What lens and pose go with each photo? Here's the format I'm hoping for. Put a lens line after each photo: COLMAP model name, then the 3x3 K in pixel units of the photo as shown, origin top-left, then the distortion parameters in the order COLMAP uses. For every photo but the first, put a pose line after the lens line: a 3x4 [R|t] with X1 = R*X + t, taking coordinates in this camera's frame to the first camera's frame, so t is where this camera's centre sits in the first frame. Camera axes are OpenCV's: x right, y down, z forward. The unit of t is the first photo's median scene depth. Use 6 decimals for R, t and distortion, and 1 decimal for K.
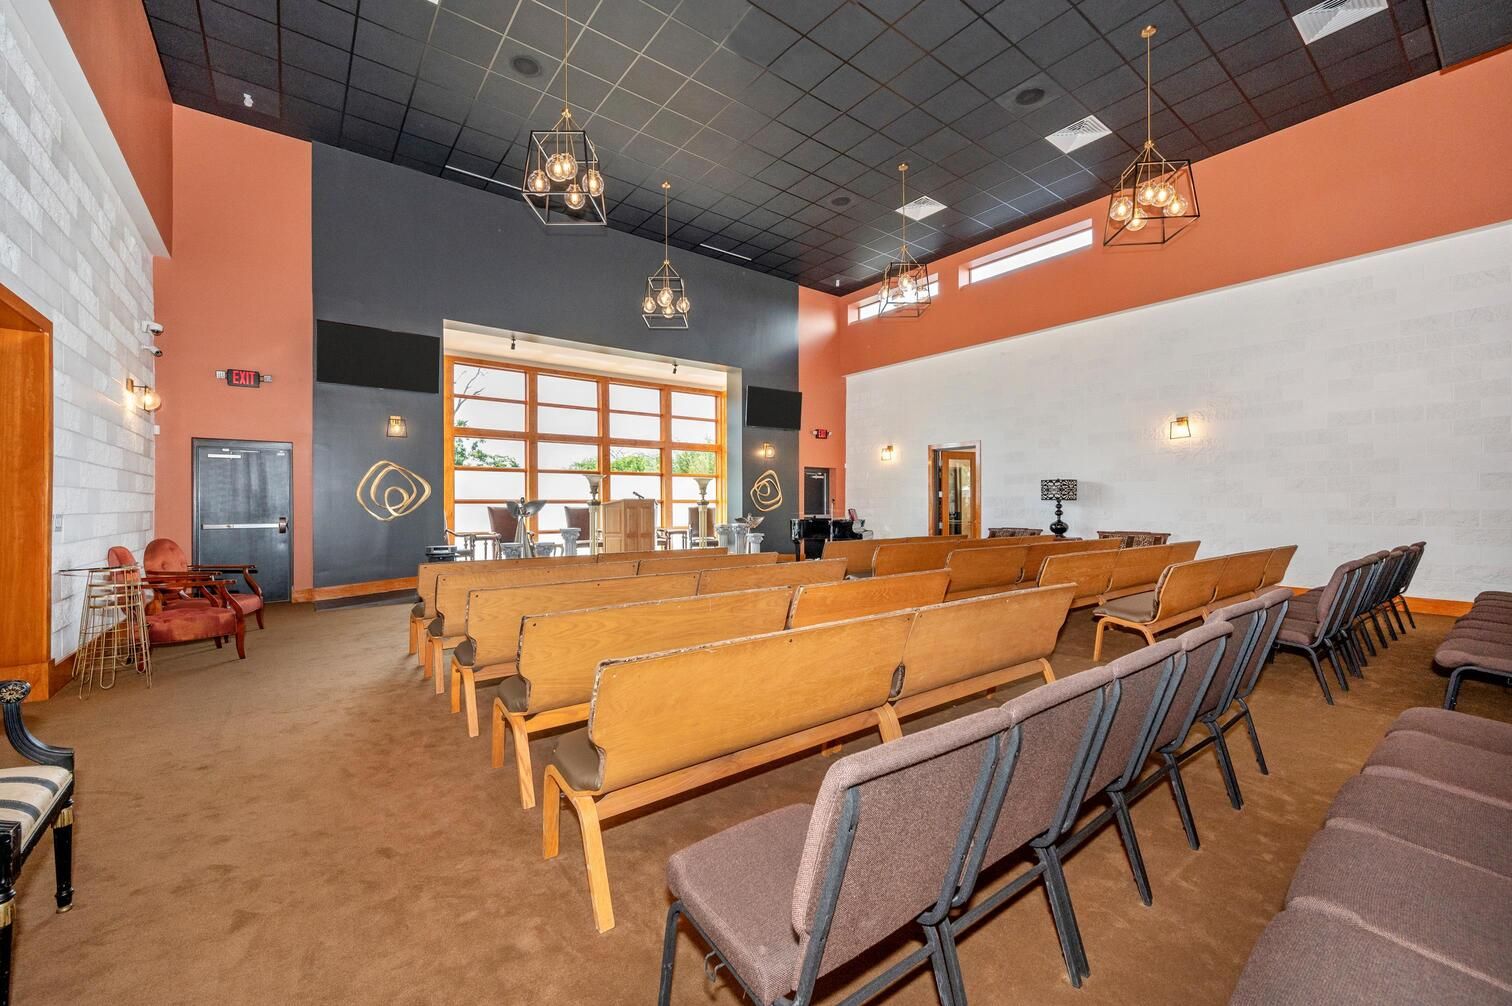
lens RADIAL K [[603.4, 0, 763.7], [0, 603.4, 490.7], [0, 0, 1]] dist [-0.001300, 0.000479]
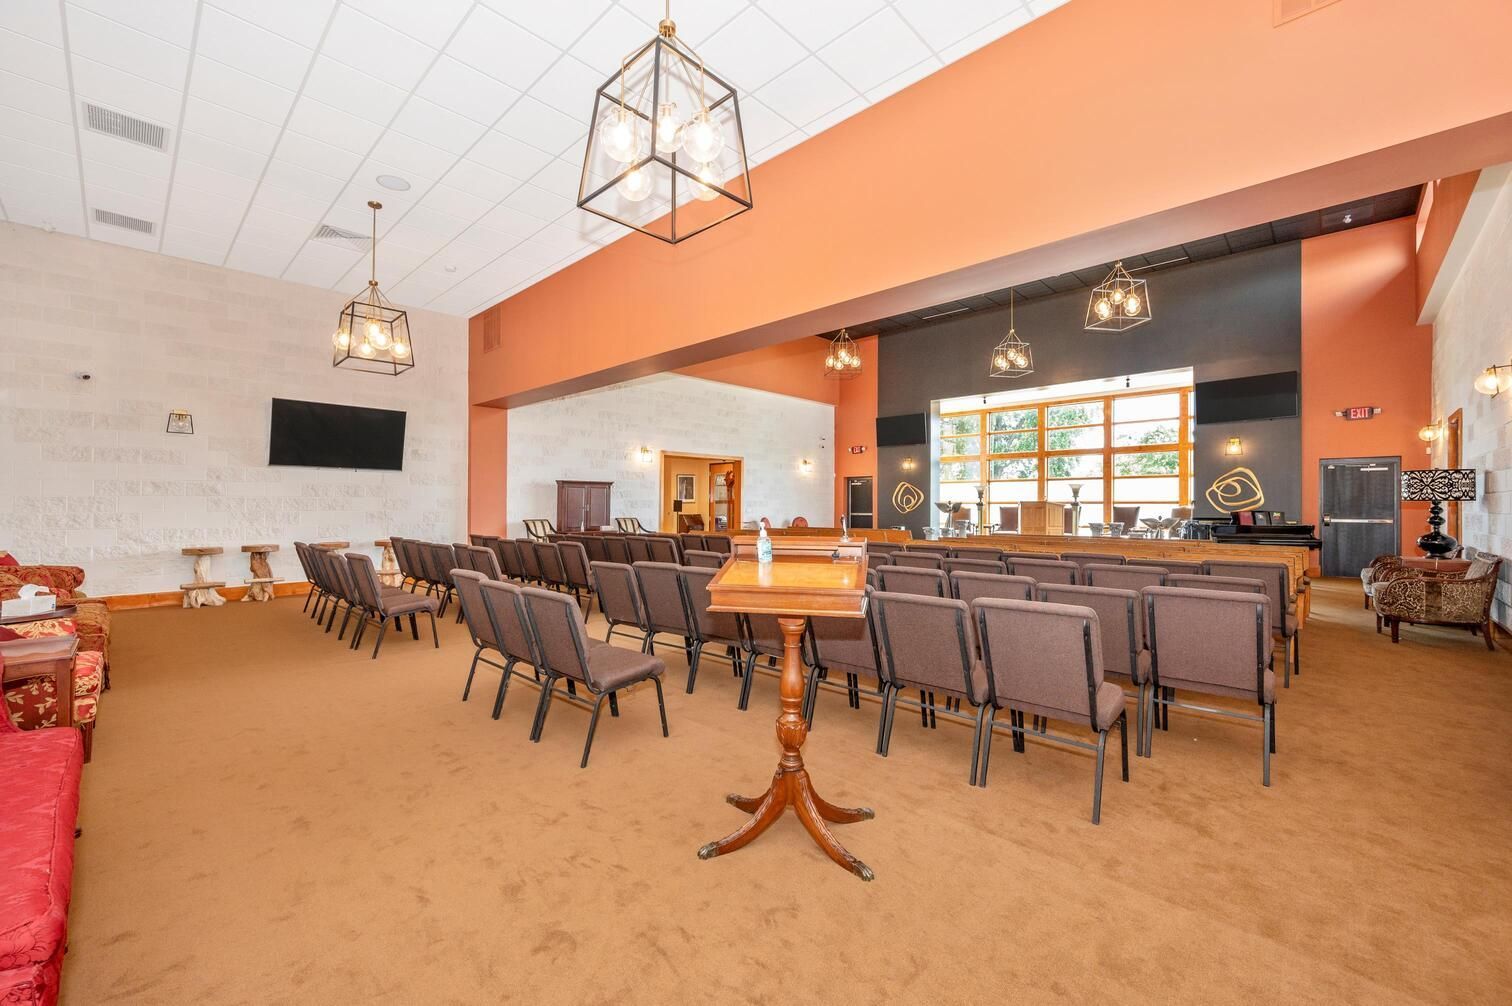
lens RADIAL K [[603.4, 0, 714.5], [0, 603.4, 499.3], [0, 0, 1]] dist [-0.001300, 0.000479]
pose [[0.106309, -0.006777, -0.994310, 0.950344], [0.019638, 0.999796, -0.004714, 0.001792], [0.994139, -0.019025, 0.106420, 0.146179]]
